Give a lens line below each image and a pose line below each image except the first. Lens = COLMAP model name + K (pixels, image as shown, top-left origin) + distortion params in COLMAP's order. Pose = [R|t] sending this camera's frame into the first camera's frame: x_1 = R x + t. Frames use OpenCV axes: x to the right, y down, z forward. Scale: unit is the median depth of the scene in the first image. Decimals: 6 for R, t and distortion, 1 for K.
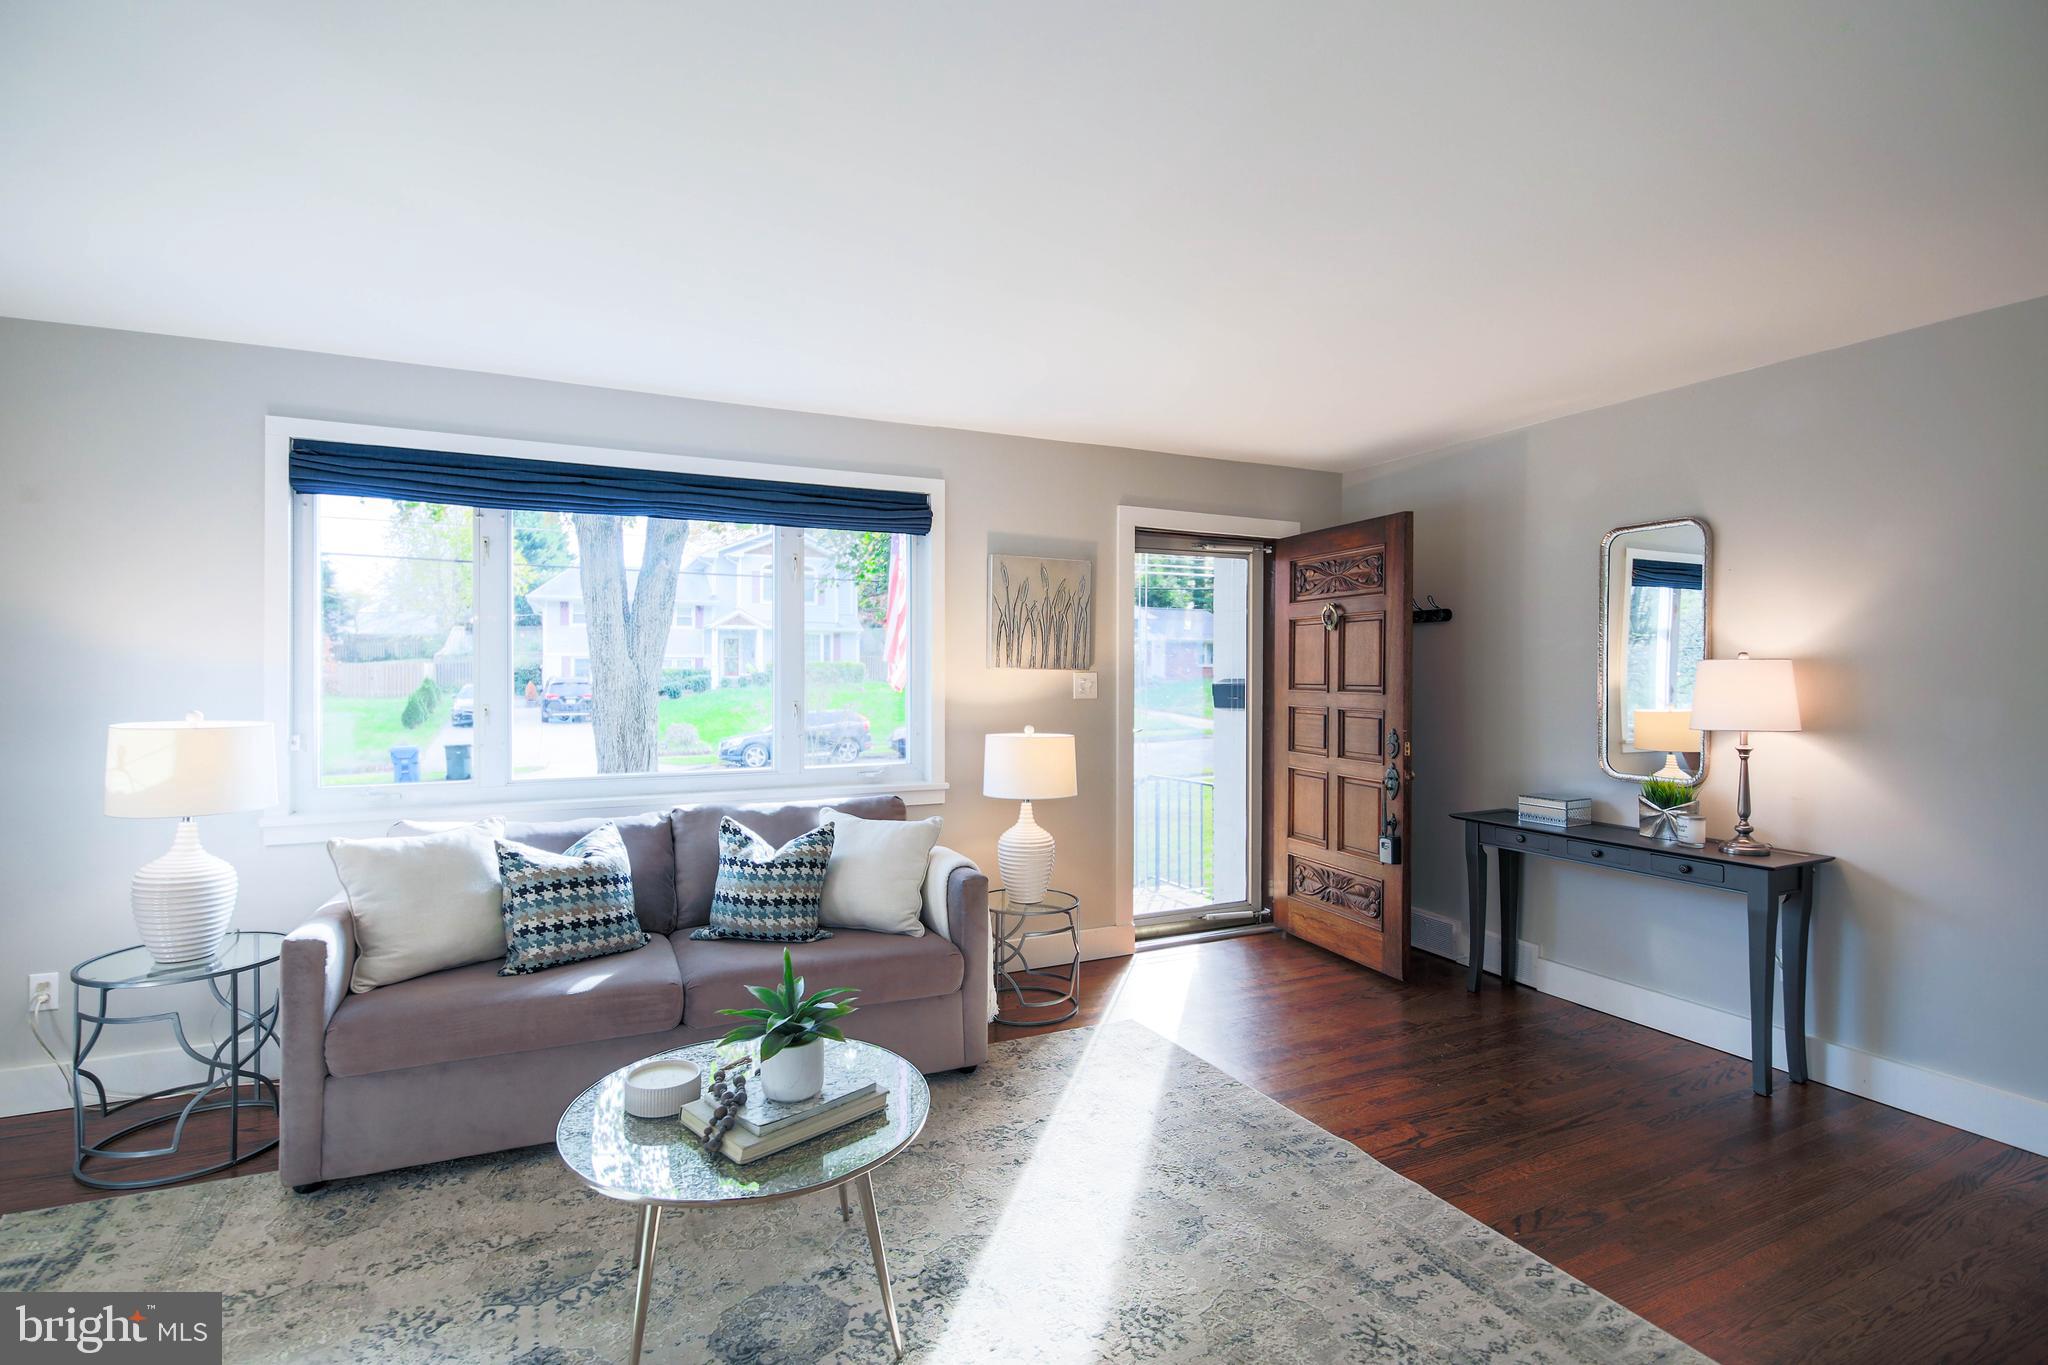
lens RADIAL K [[950.6, 0, 1029.2], [0, 950.6, 672.8], [0, 0, 1]] dist [0.002141, -0.009160]
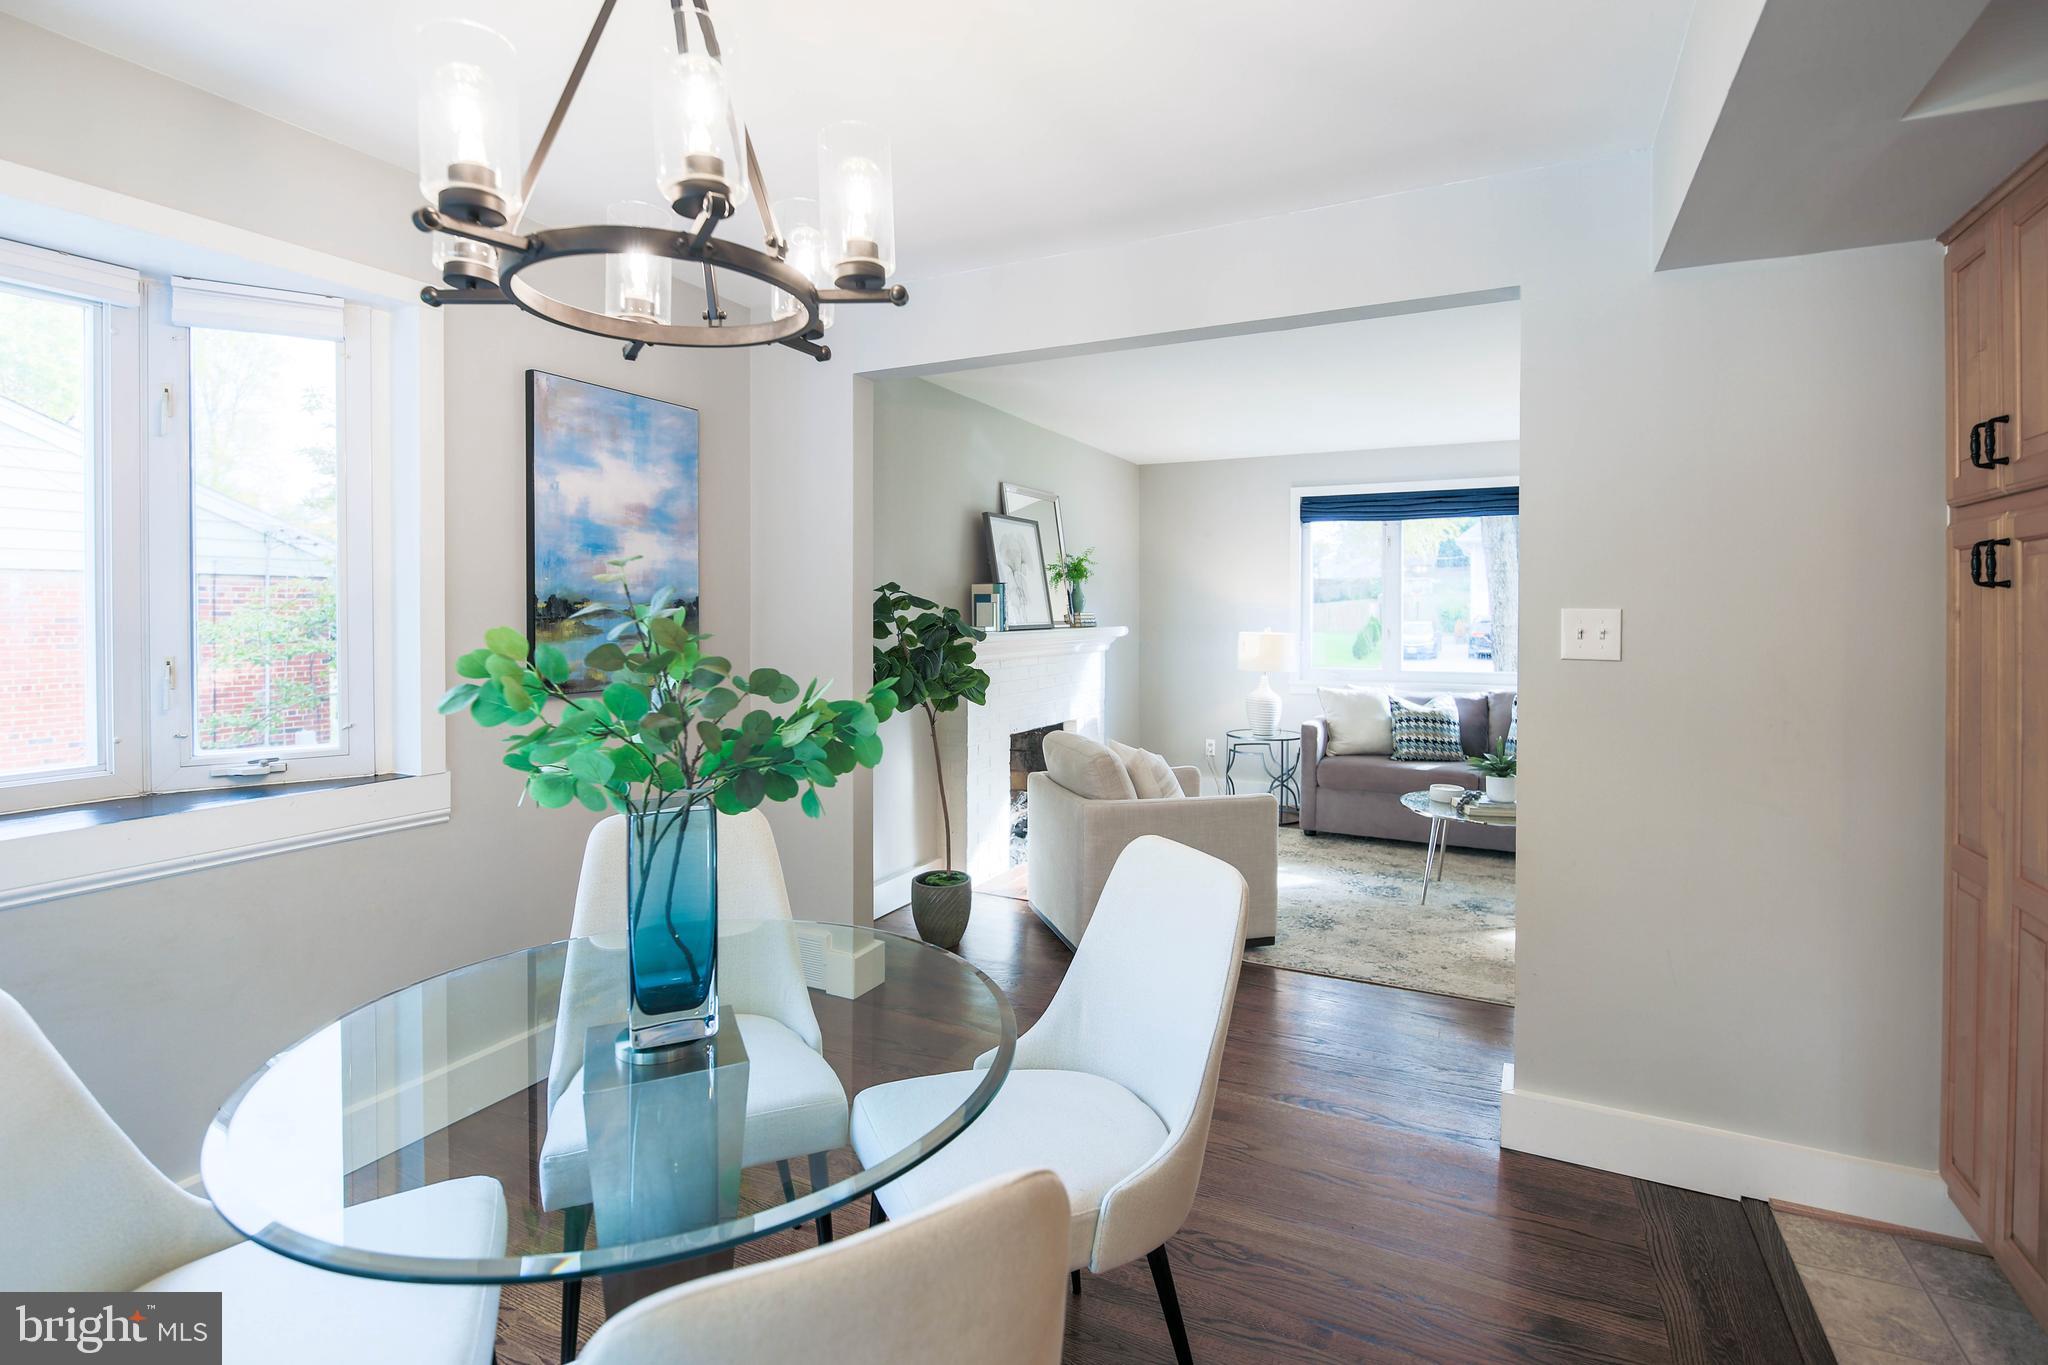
lens RADIAL K [[950.6, 0, 1028.8], [0, 950.6, 625.7], [0, 0, 1]] dist [0.002141, -0.009160]
pose [[0.611691, 0.011785, -0.791009, 0.551437], [-0.000127, 0.999890, 0.014799, 0.001917], [0.791096, -0.008952, 0.611626, -0.814519]]
